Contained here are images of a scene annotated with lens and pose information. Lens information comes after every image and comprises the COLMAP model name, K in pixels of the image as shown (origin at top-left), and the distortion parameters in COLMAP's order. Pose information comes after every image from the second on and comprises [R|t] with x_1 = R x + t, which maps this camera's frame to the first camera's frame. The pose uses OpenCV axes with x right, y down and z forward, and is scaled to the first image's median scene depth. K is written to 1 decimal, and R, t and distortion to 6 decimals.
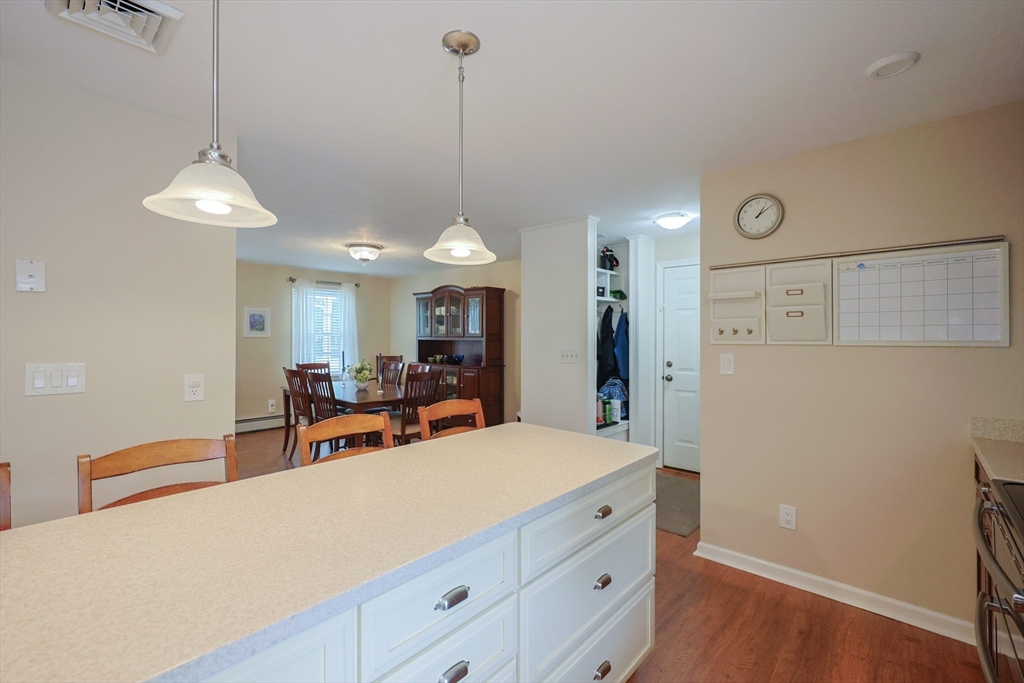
lens RADIAL K [[450.8, 0, 504.6], [0, 450.8, 338.1], [0, 0, 1]] dist [0.002145, 0.000336]
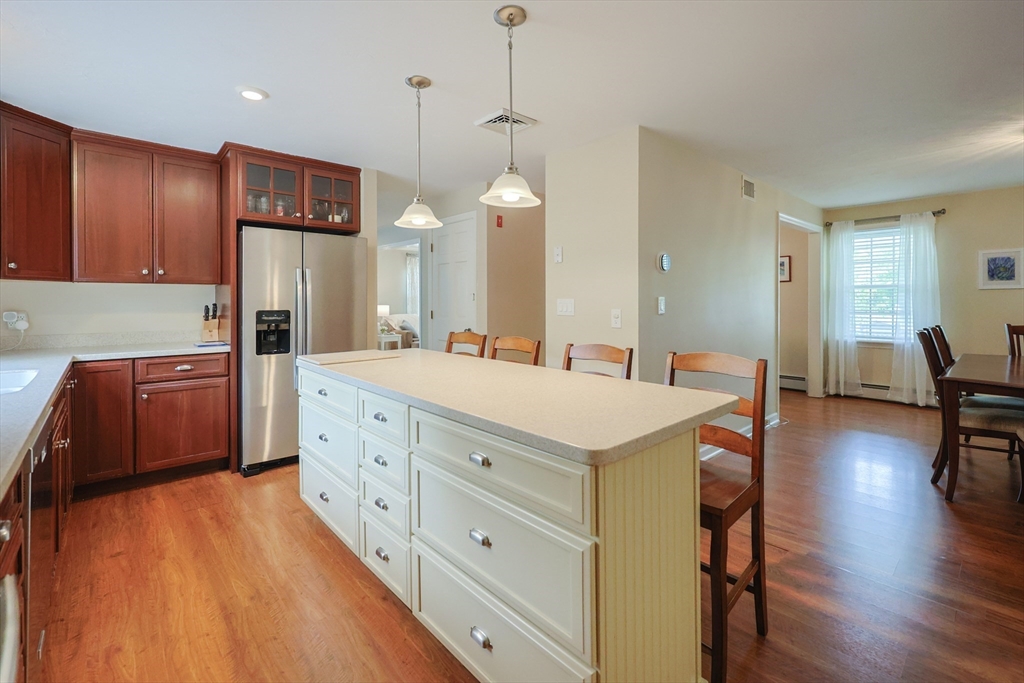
lens RADIAL K [[442.7, 0, 508.0], [0, 442.7, 300.9], [0, 0, 1]] dist [0.001200, 0.000170]
pose [[-0.099530, 0.001168, -0.995034, 0.383105], [-0.001030, 0.999999, 0.001277, 0.026553], [0.995034, 0.001152, -0.099529, 0.403963]]
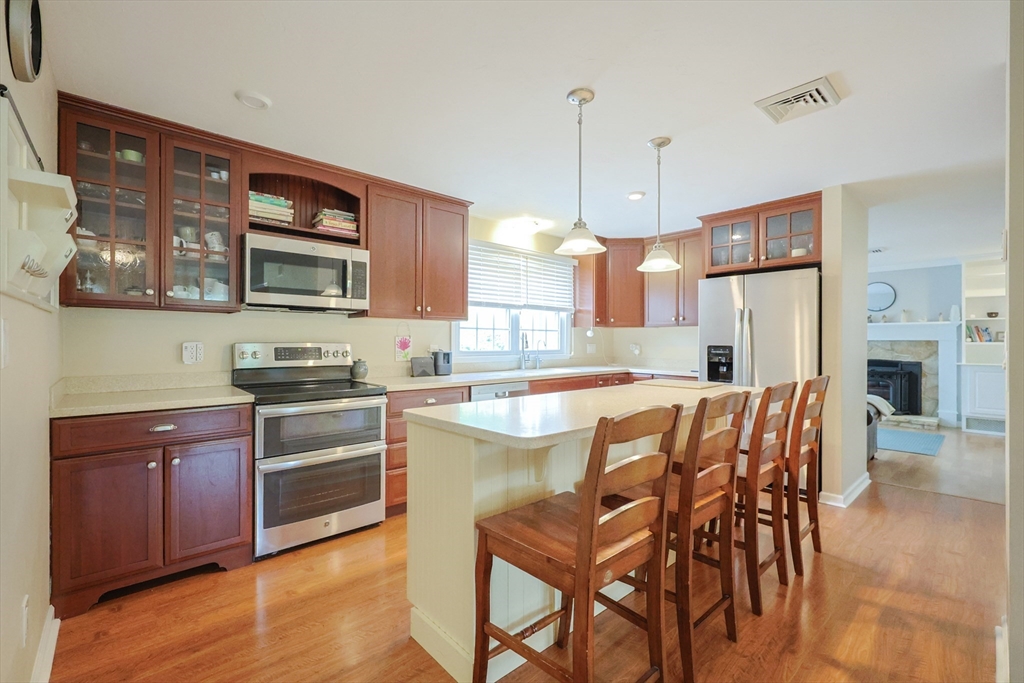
lens RADIAL K [[449.6, 0, 532.9], [0, 449.6, 339.1], [0, 0, 1]] dist [0.003702, 0.000342]
pose [[-0.997921, -0.002029, 0.064413, -0.018407], [-0.002297, 0.999989, -0.004085, 0.035612], [-0.064404, -0.004224, -0.997915, 0.883317]]
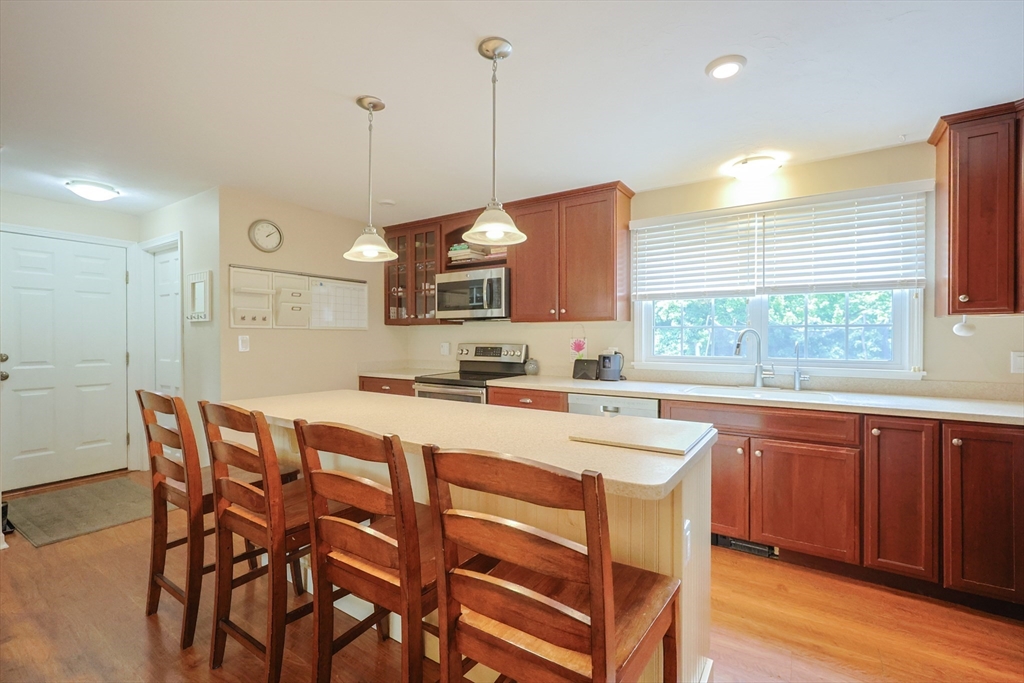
lens RADIAL K [[443.6, 0, 500.3], [0, 443.6, 340.9], [0, 0, 1]] dist [-0.002118, -0.000052]
pose [[-0.150205, -0.007743, 0.988625, -0.551078], [-0.000361, 0.999970, 0.007777, 0.025562], [-0.988655, 0.000812, -0.150203, 0.308911]]
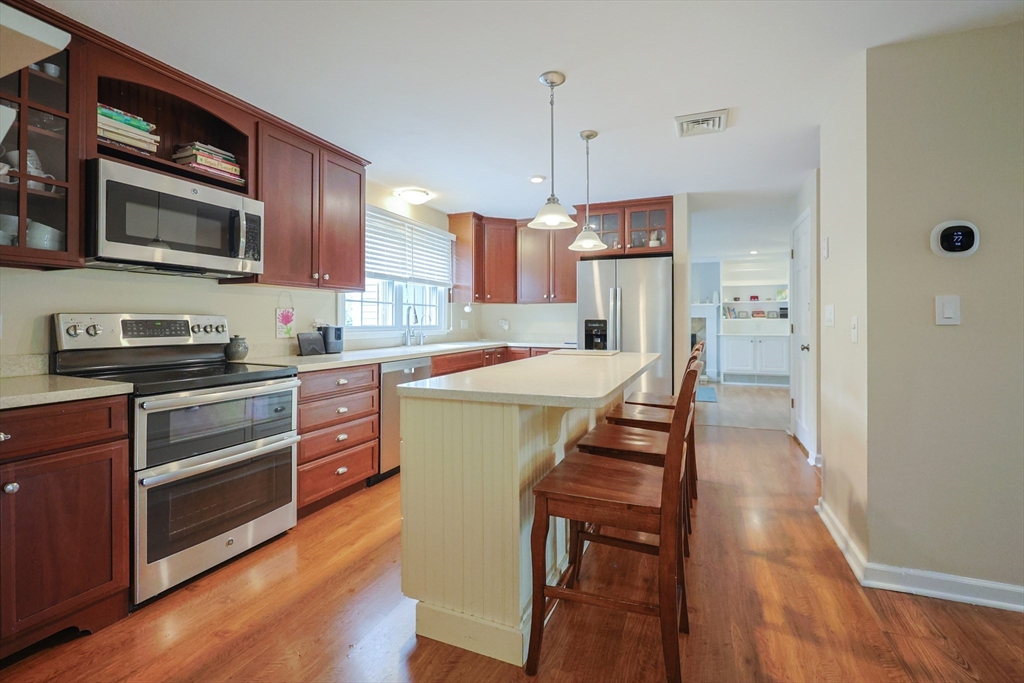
lens RADIAL K [[443.9, 0, 538.6], [0, 443.9, 319.0], [0, 0, 1]] dist [-0.001250, -0.000128]
pose [[-0.927683, -0.002360, -0.373361, 0.176433], [-0.000688, 0.999989, -0.004610, 0.047491], [0.373368, -0.004019, -0.927675, 0.855416]]
